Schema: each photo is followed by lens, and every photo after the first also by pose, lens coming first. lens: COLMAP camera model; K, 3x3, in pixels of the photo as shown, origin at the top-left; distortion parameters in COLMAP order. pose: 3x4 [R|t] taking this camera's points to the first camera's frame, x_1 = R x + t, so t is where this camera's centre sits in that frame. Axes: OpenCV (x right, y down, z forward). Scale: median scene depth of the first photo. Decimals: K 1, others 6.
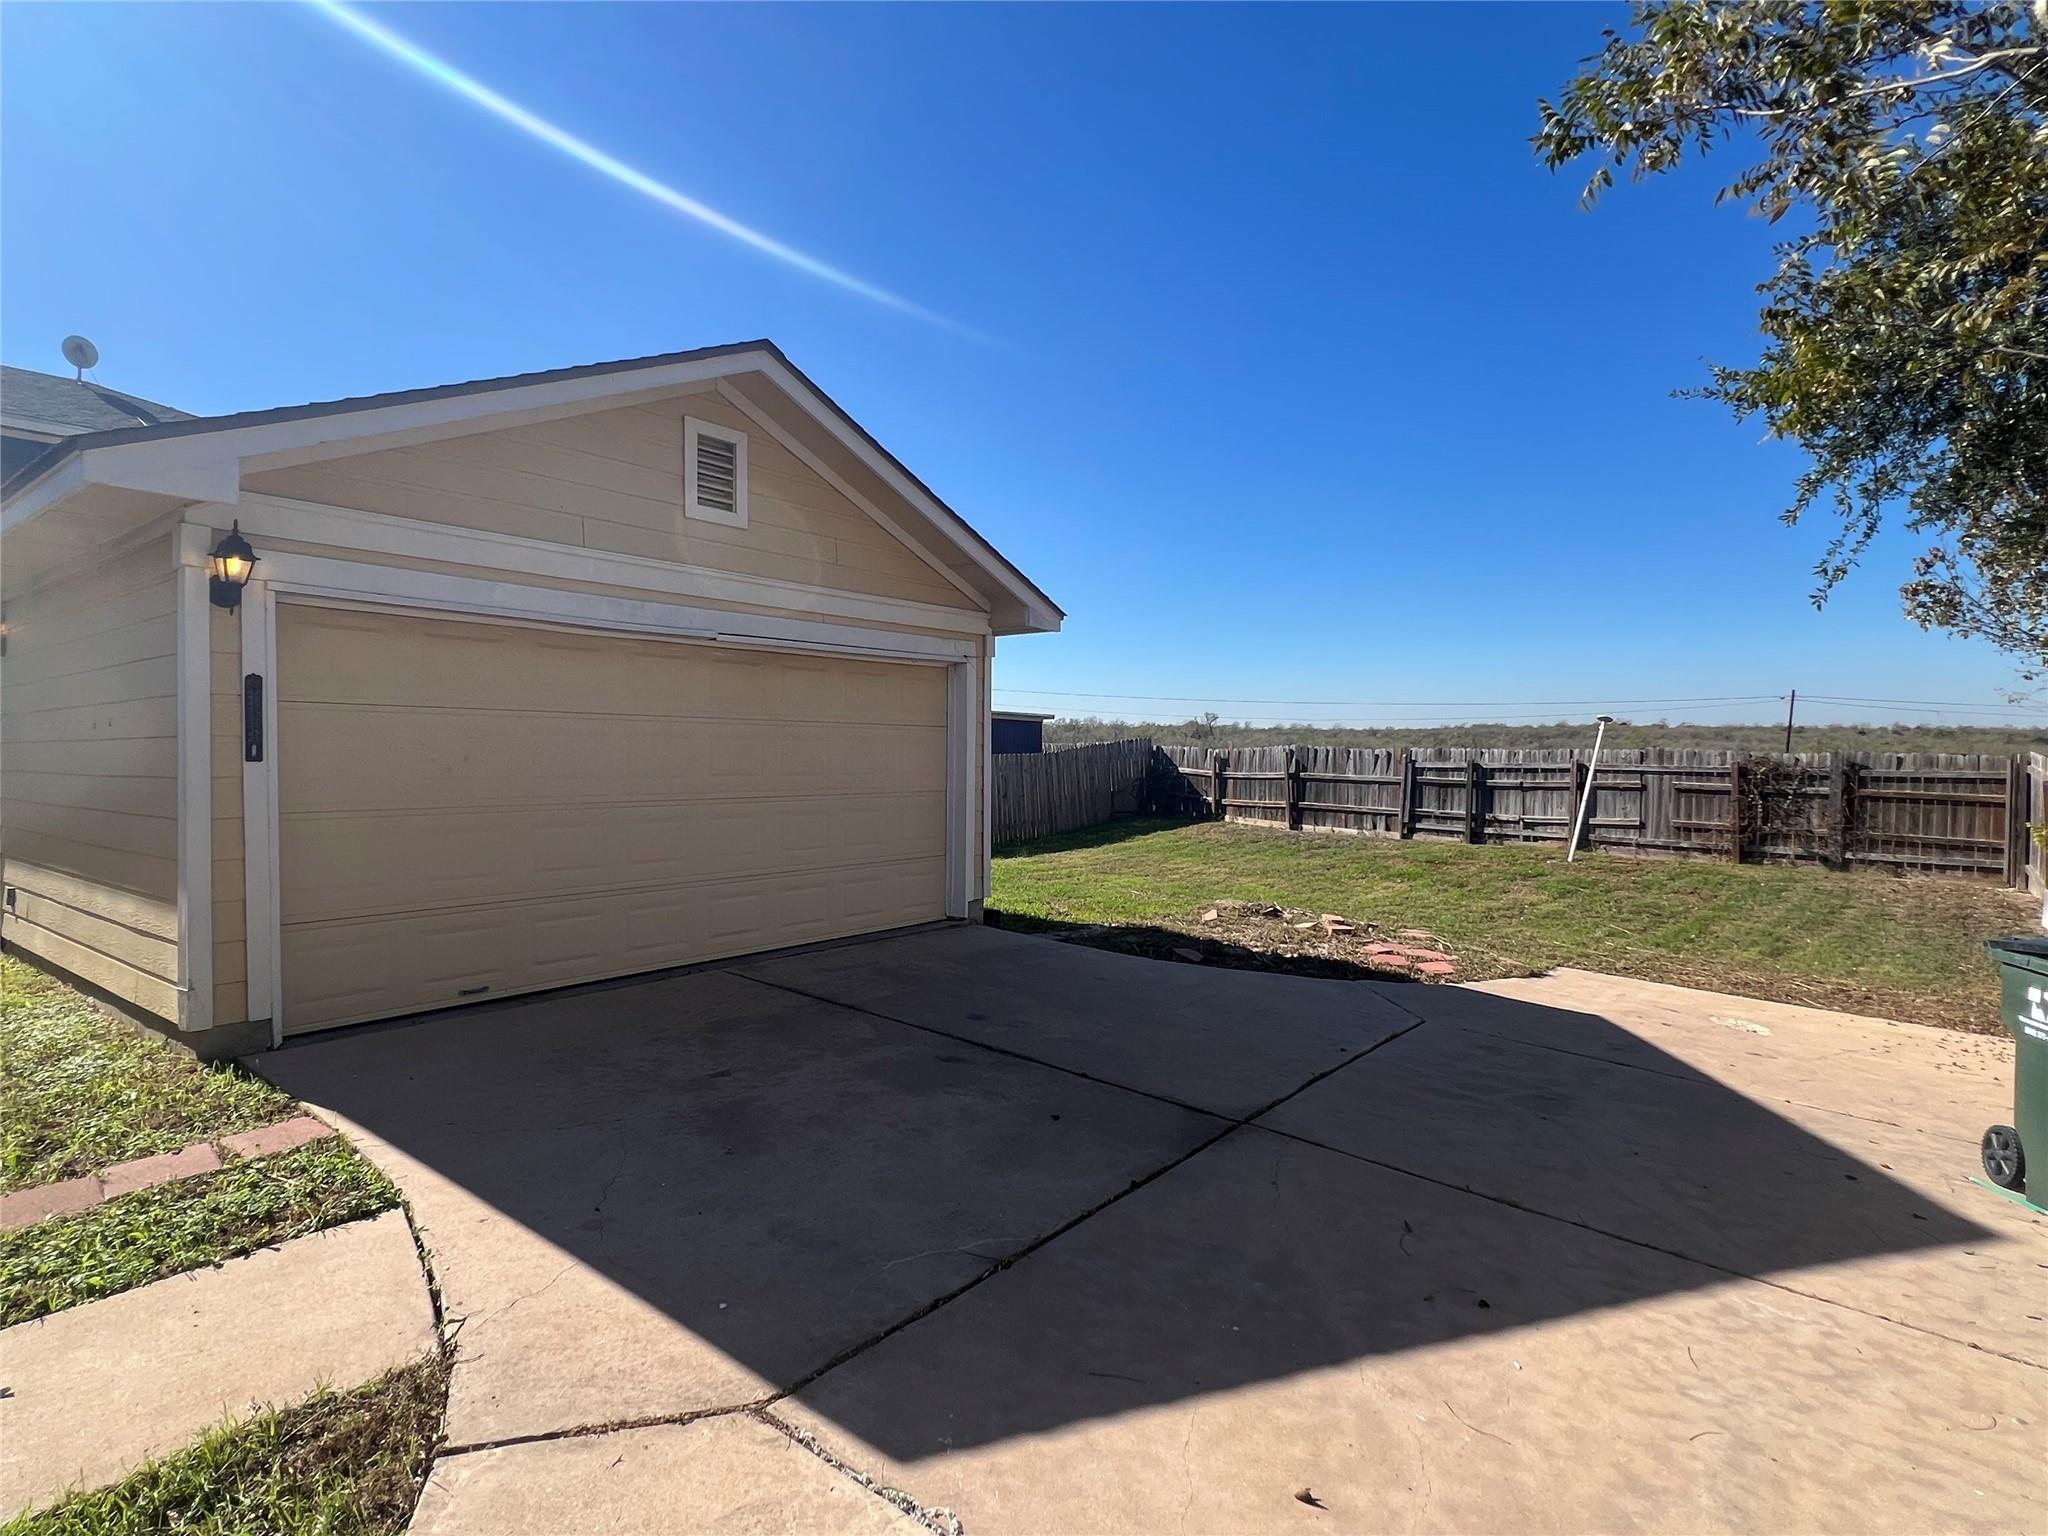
lens RADIAL K [[1061.6, 0, 1013.8], [0, 1061.6, 769.5], [0, 0, 1]] dist [-0.000661, -0.001286]
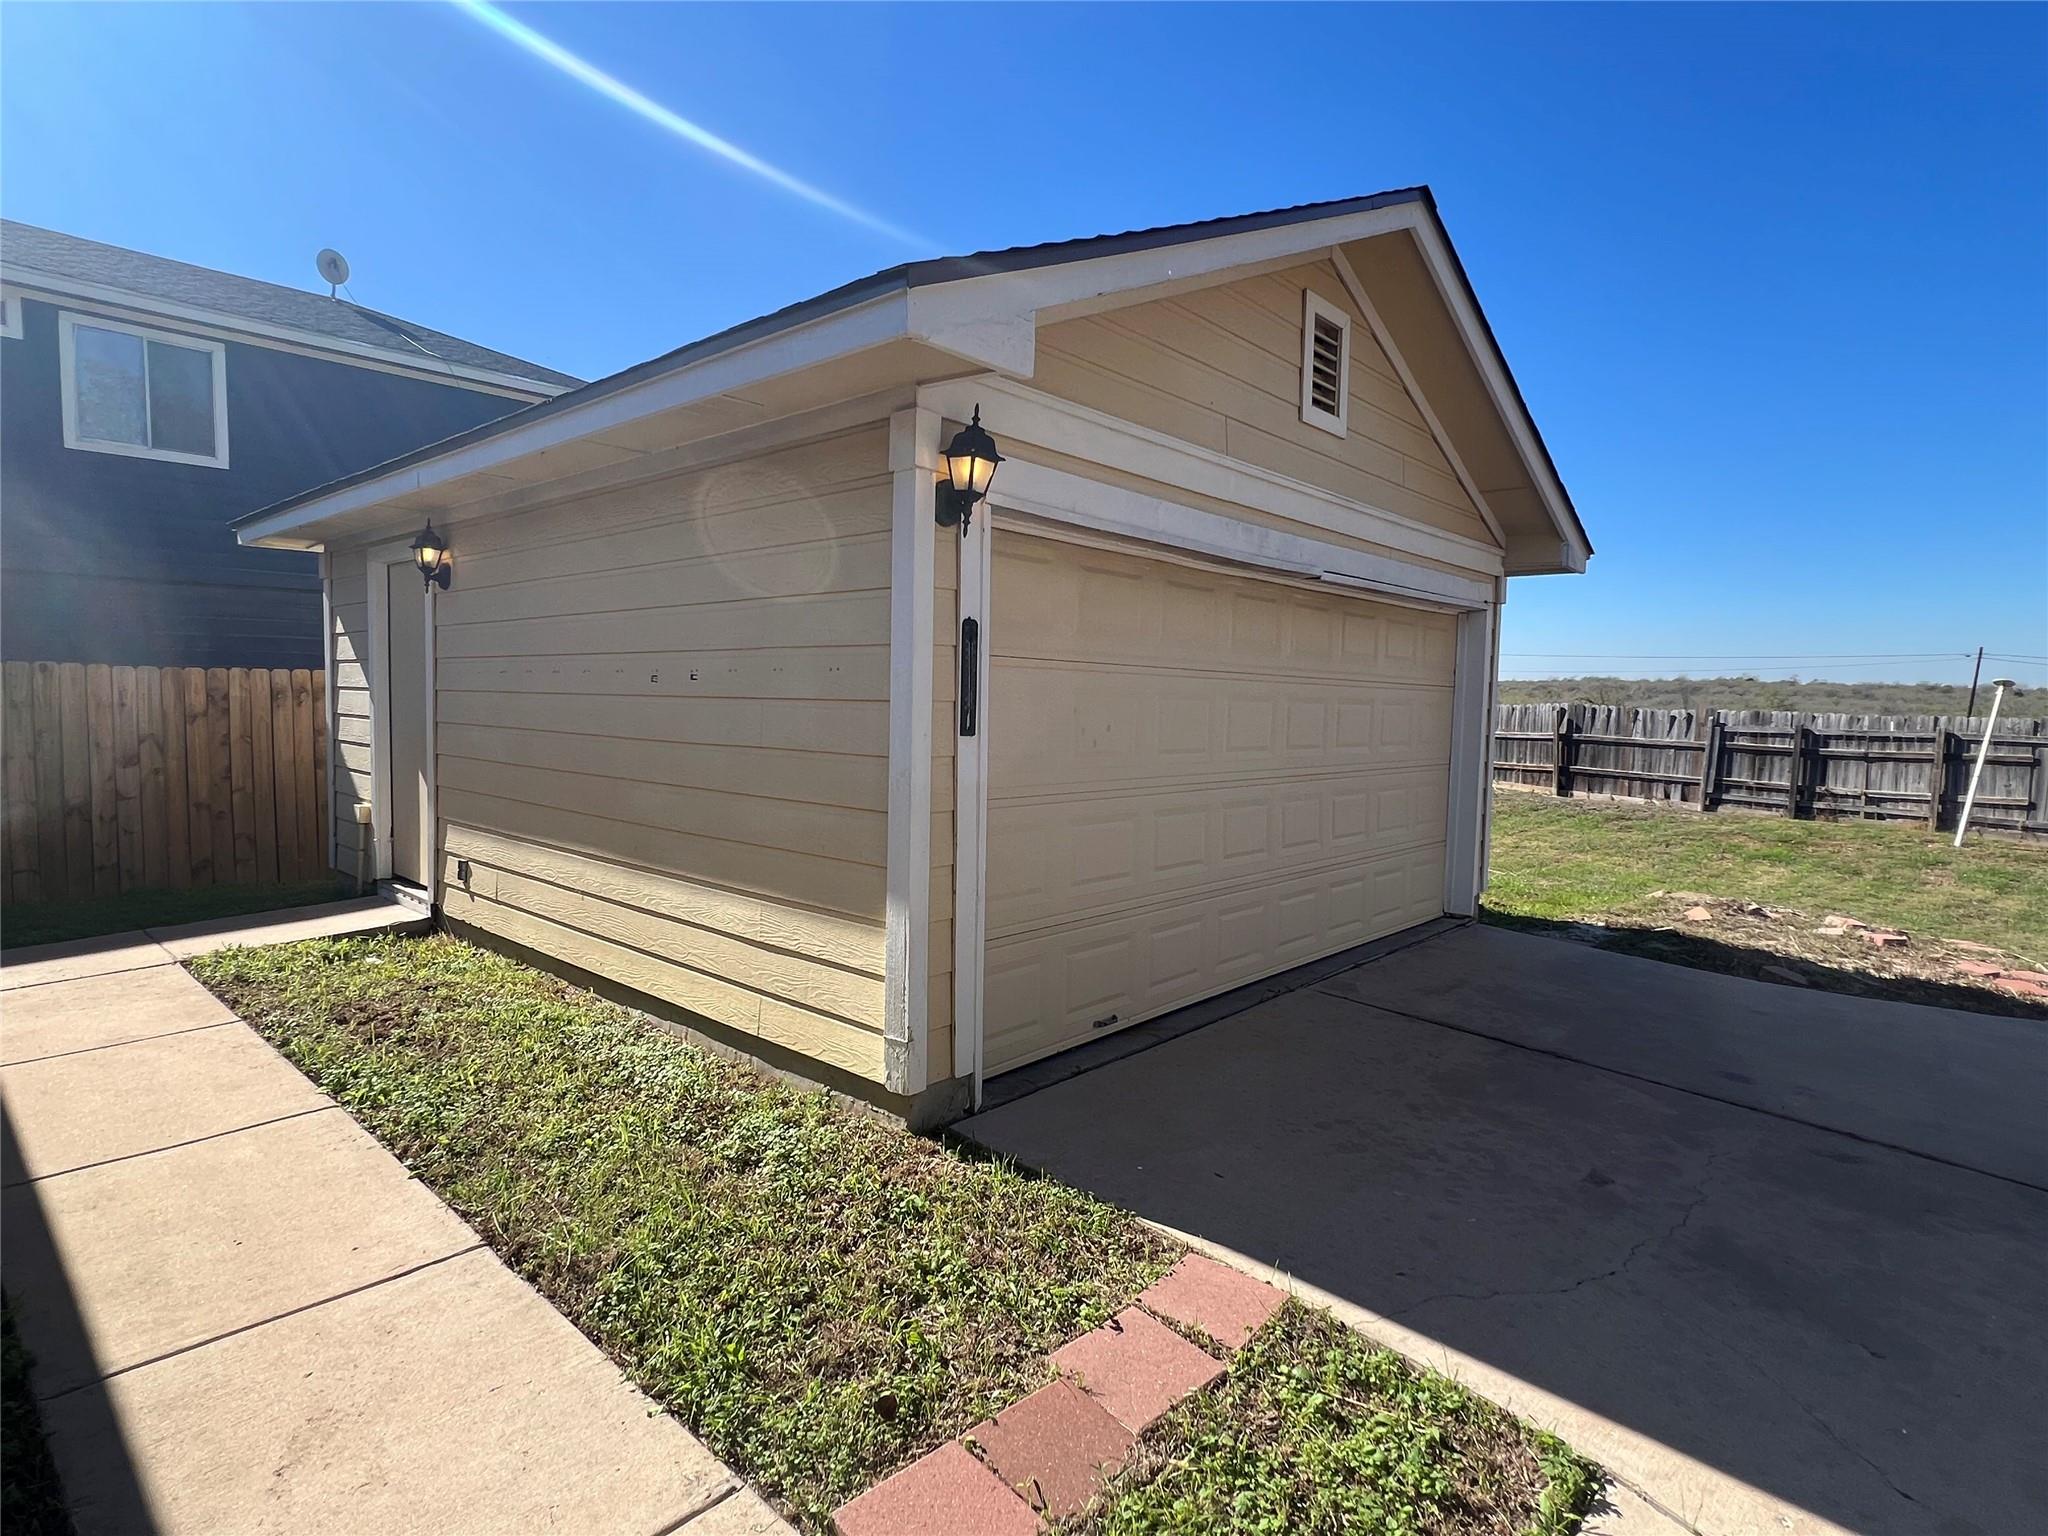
lens RADIAL K [[1068.4, 0, 1022.8], [0, 1068.4, 762.5], [0, 0, 1]] dist [-0.002263, -0.000754]
pose [[0.996937, 0.023394, -0.074631, -0.162571], [-0.019976, 0.998731, 0.046223, -0.006295], [0.075618, -0.044590, 0.996139, 0.066520]]
